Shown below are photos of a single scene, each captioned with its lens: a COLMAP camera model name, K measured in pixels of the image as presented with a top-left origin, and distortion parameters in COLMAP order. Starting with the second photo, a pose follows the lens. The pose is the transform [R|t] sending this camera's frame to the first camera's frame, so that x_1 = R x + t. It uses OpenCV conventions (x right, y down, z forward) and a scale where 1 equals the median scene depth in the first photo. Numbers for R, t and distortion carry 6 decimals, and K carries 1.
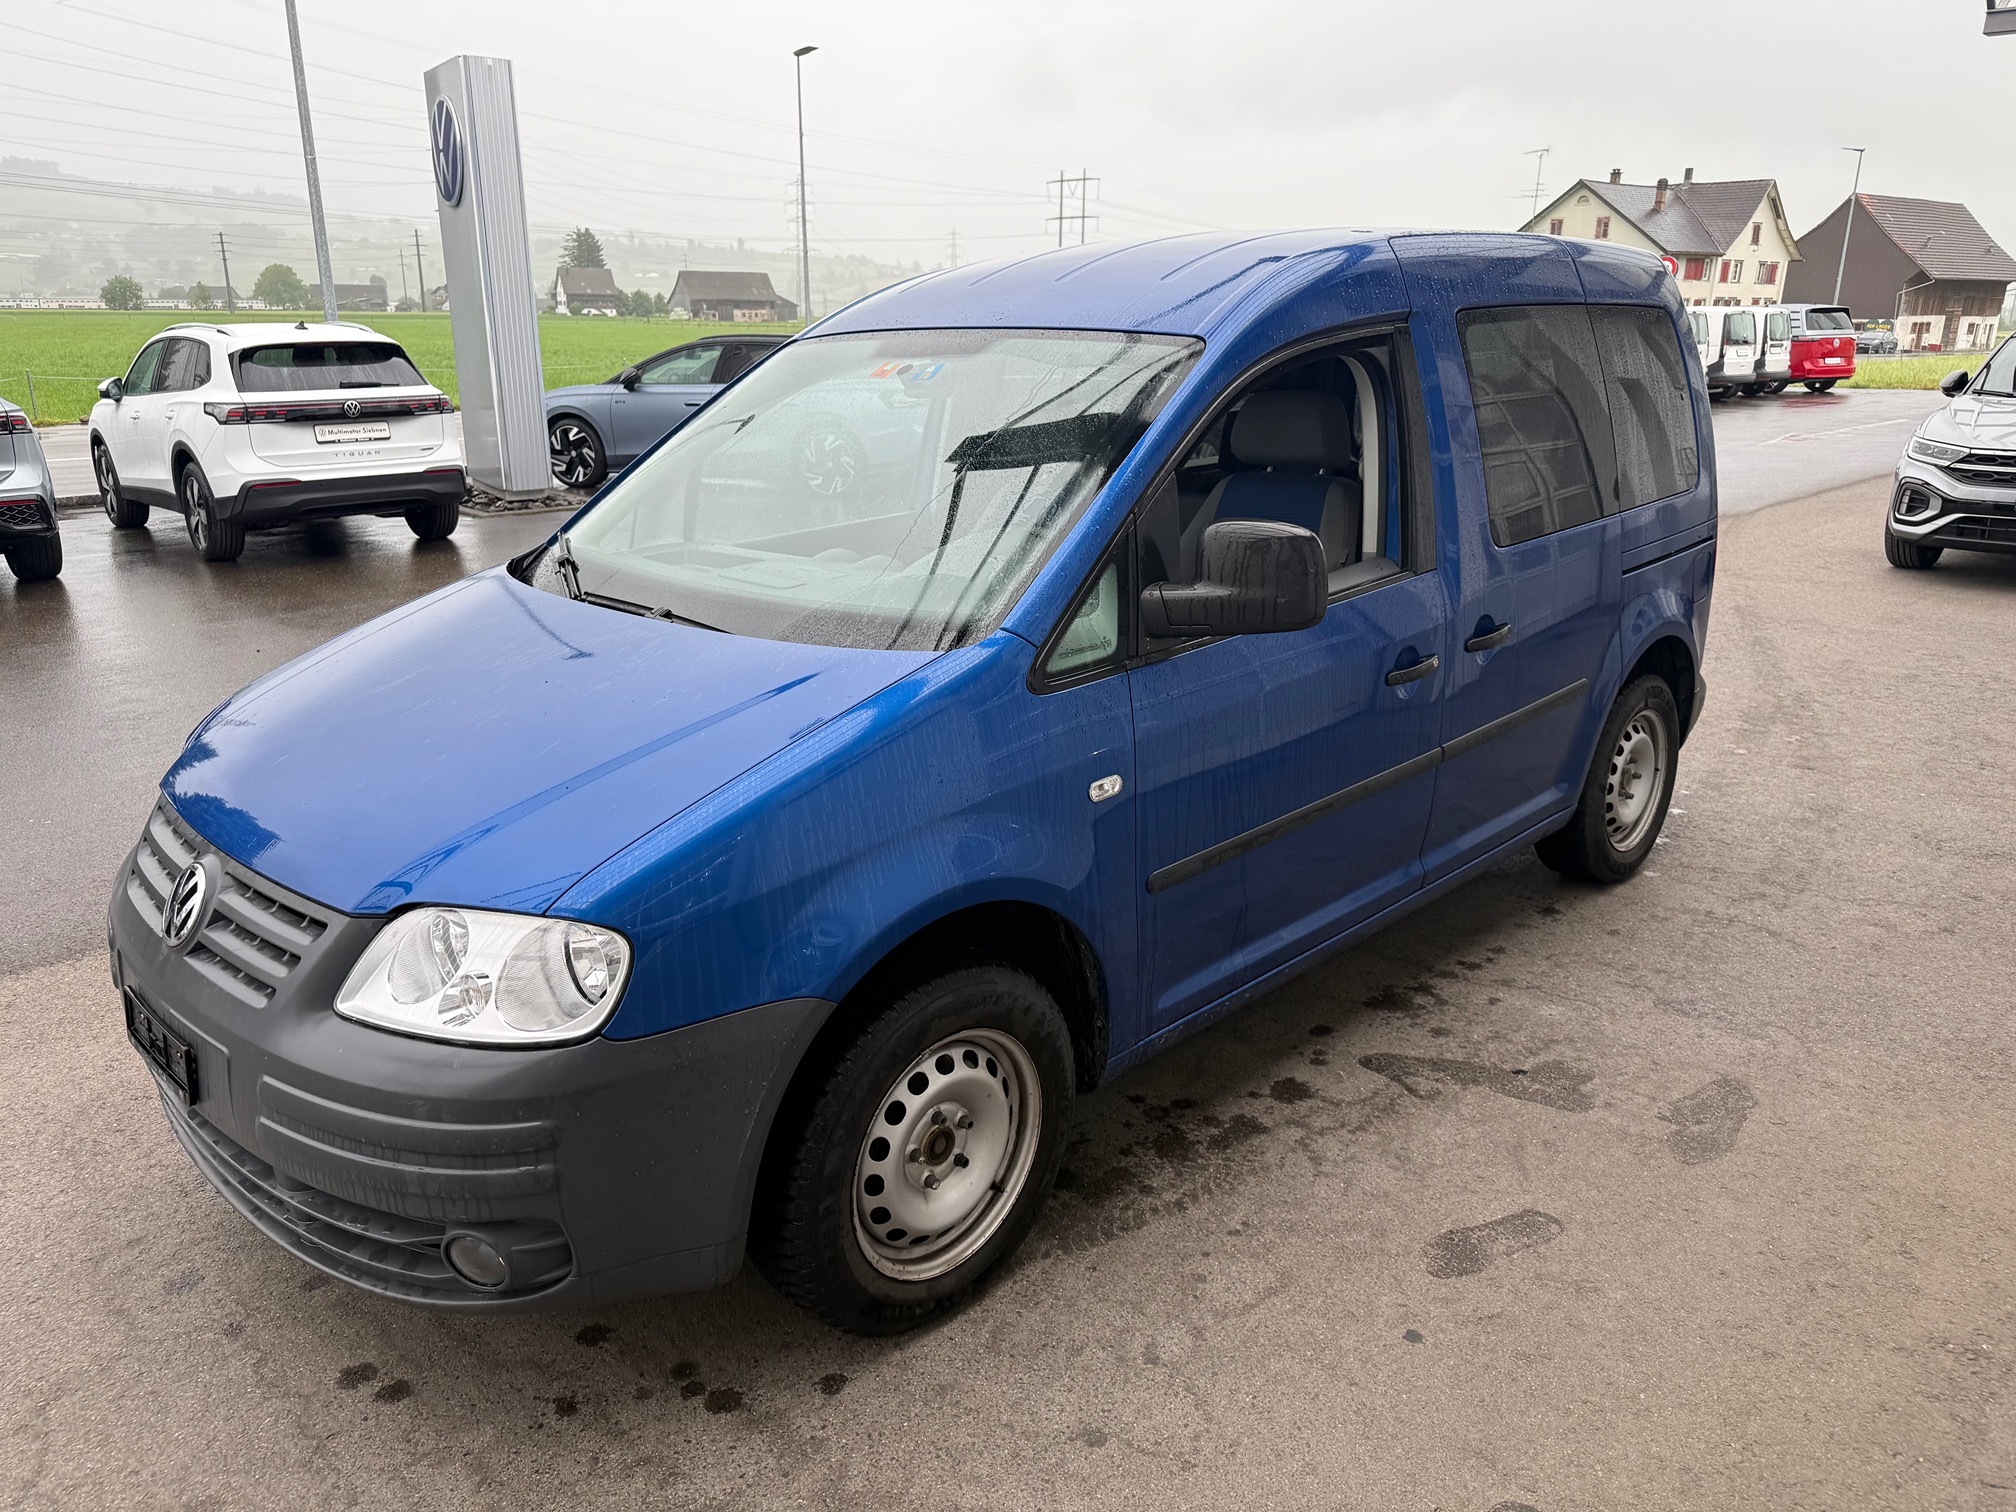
lens RADIAL K [[1404.6, 0, 1008.0], [0, 1404.6, 756.0], [0, 0, 1]] dist [0.046894, 0.000113]
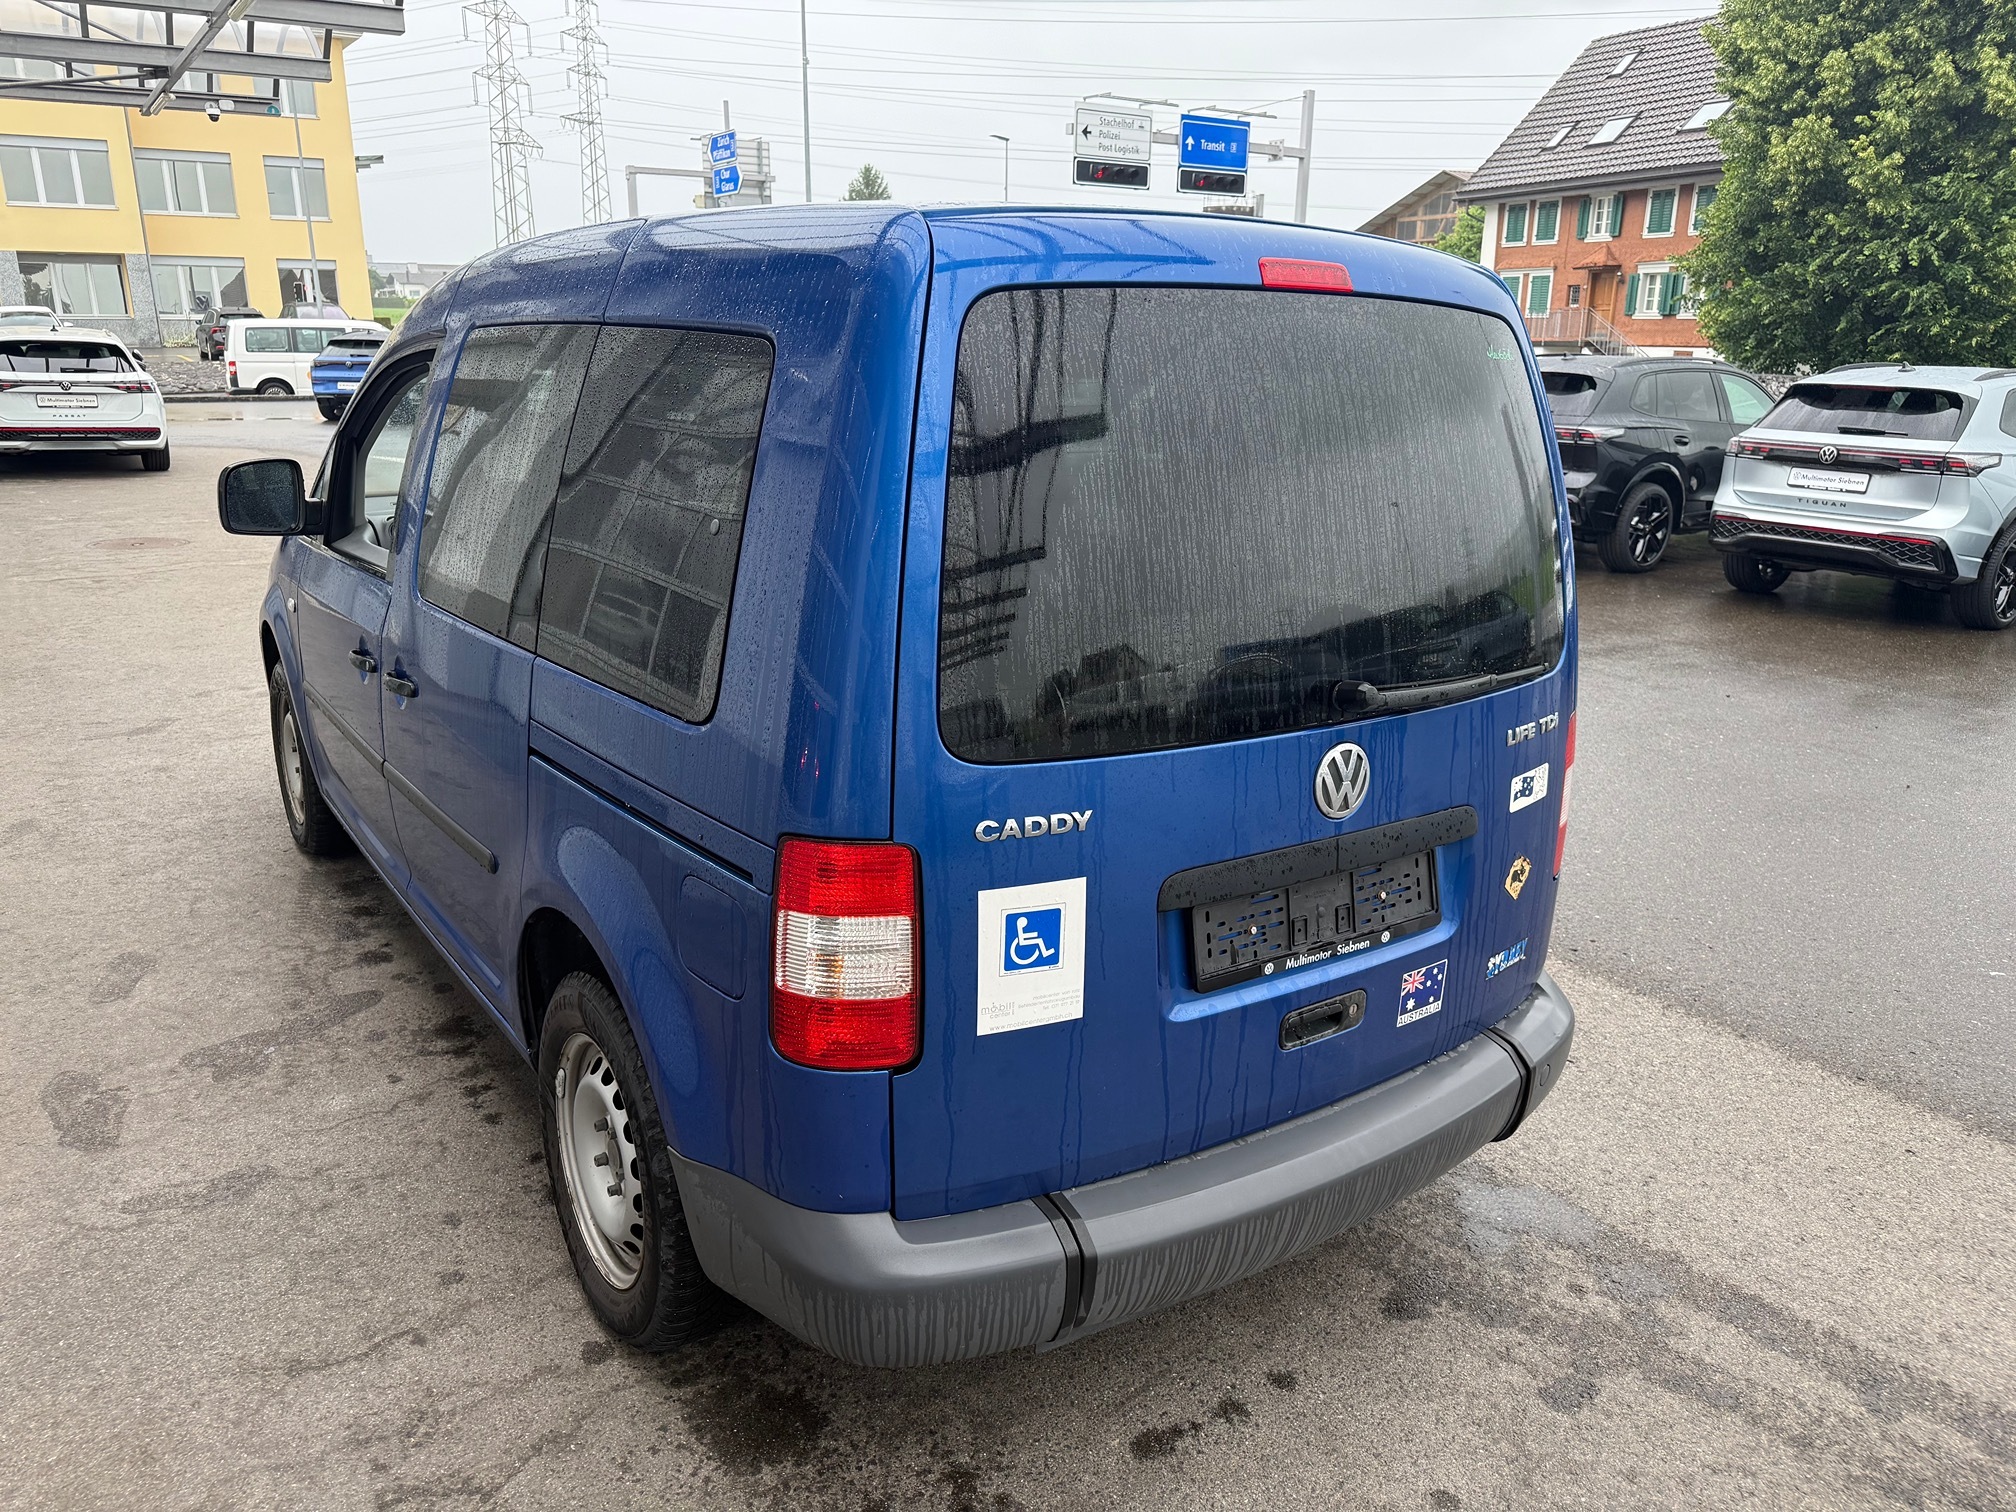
lens RADIAL K [[1445.7, 0, 1008.0], [0, 1445.7, 756.0], [0, 0, 1]] dist [-0.000402, -0.000906]
pose [[-0.178920, 0.267944, -0.946675, 1.077769], [-0.305770, 0.899410, 0.312356, -0.411427], [0.935143, 0.345352, -0.078993, 1.357903]]
